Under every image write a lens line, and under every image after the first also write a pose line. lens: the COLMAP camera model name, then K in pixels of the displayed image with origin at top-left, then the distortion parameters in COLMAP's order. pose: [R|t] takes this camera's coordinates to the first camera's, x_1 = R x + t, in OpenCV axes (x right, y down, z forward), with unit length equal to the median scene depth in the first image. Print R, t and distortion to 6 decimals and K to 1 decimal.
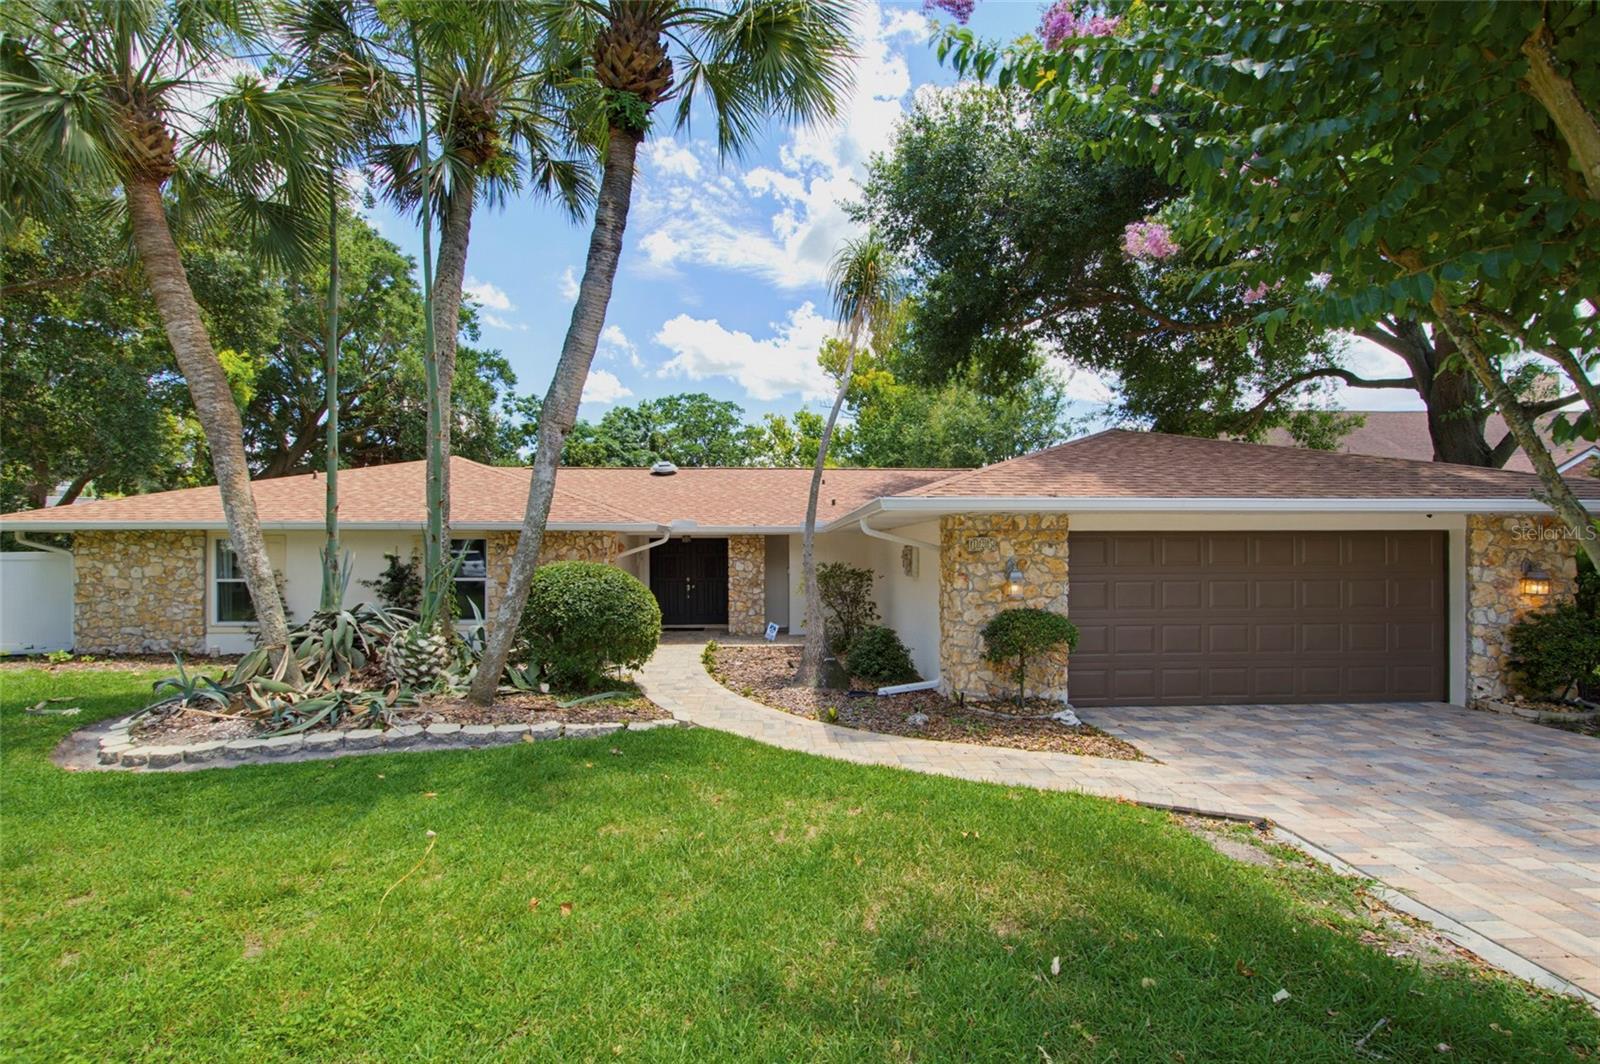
lens RADIAL K [[714.2, 0, 806.8], [0, 714.2, 551.4], [0, 0, 1]] dist [-0.001119, 0.000425]
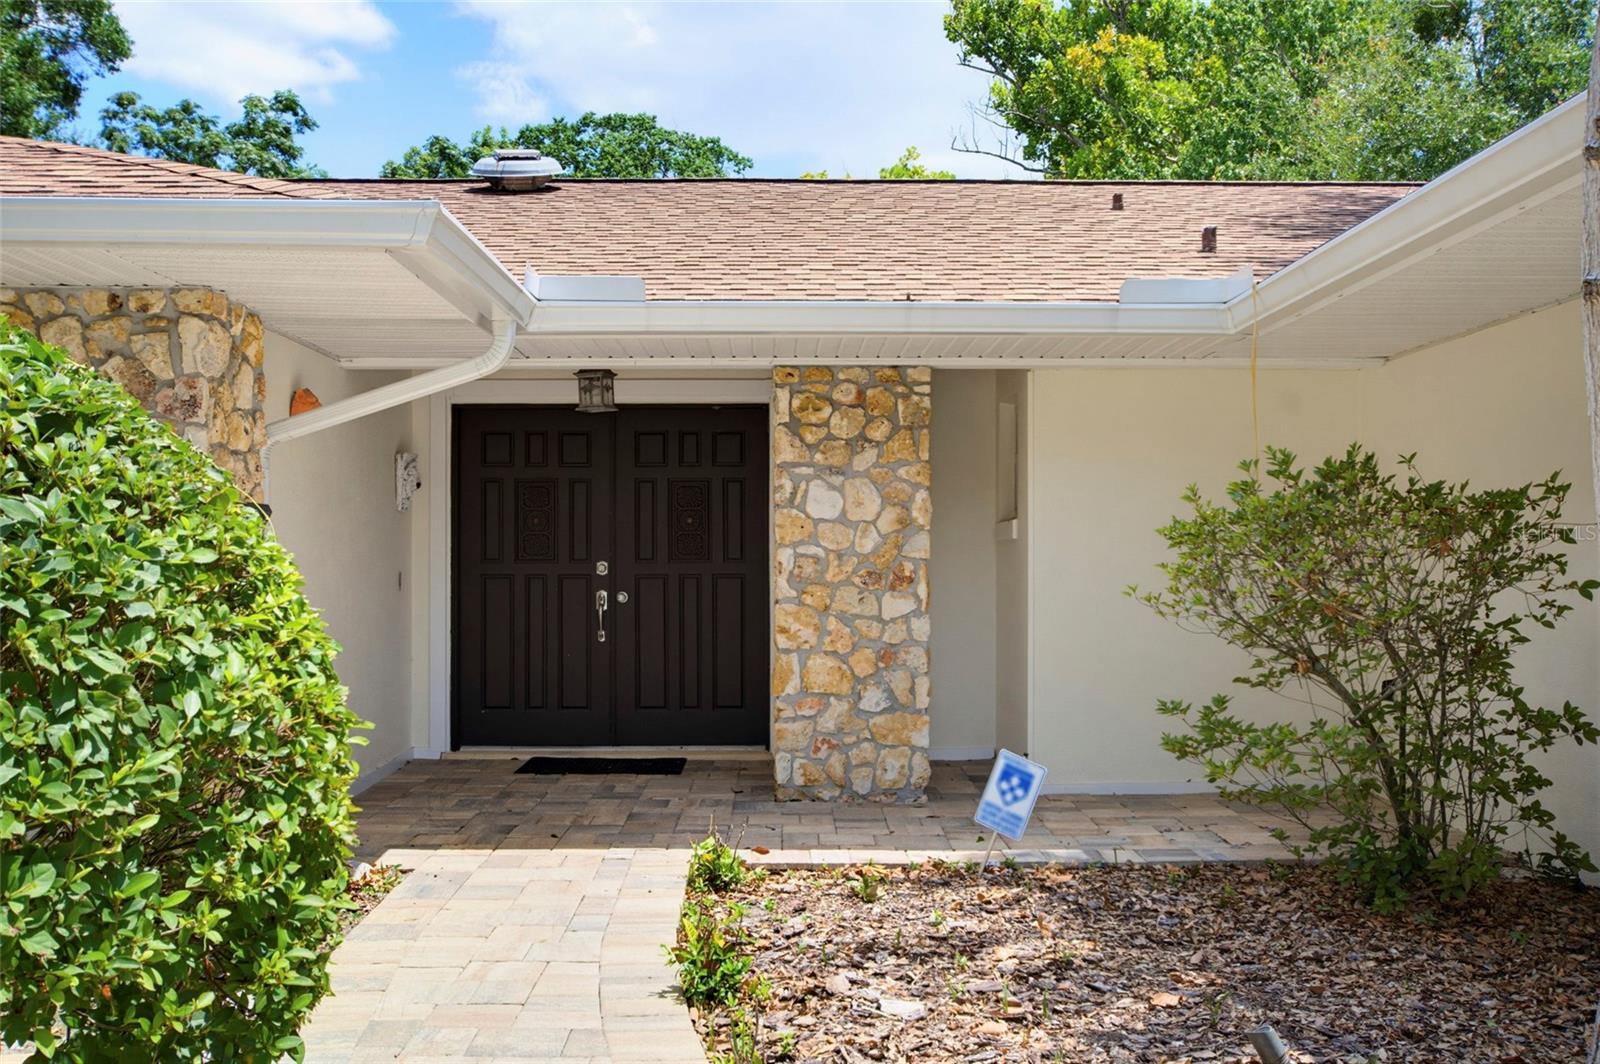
lens RADIAL K [[1658.0, 0, 800.0], [0, 1658.0, 532.0], [0, 0, 1]] dist [0.011215, 0.005231]
pose [[0.998934, 0.000810, -0.046154, -0.094463], [-0.001439, 0.999907, -0.013589, 0.047284], [0.046139, 0.013641, 0.998842, 0.569902]]
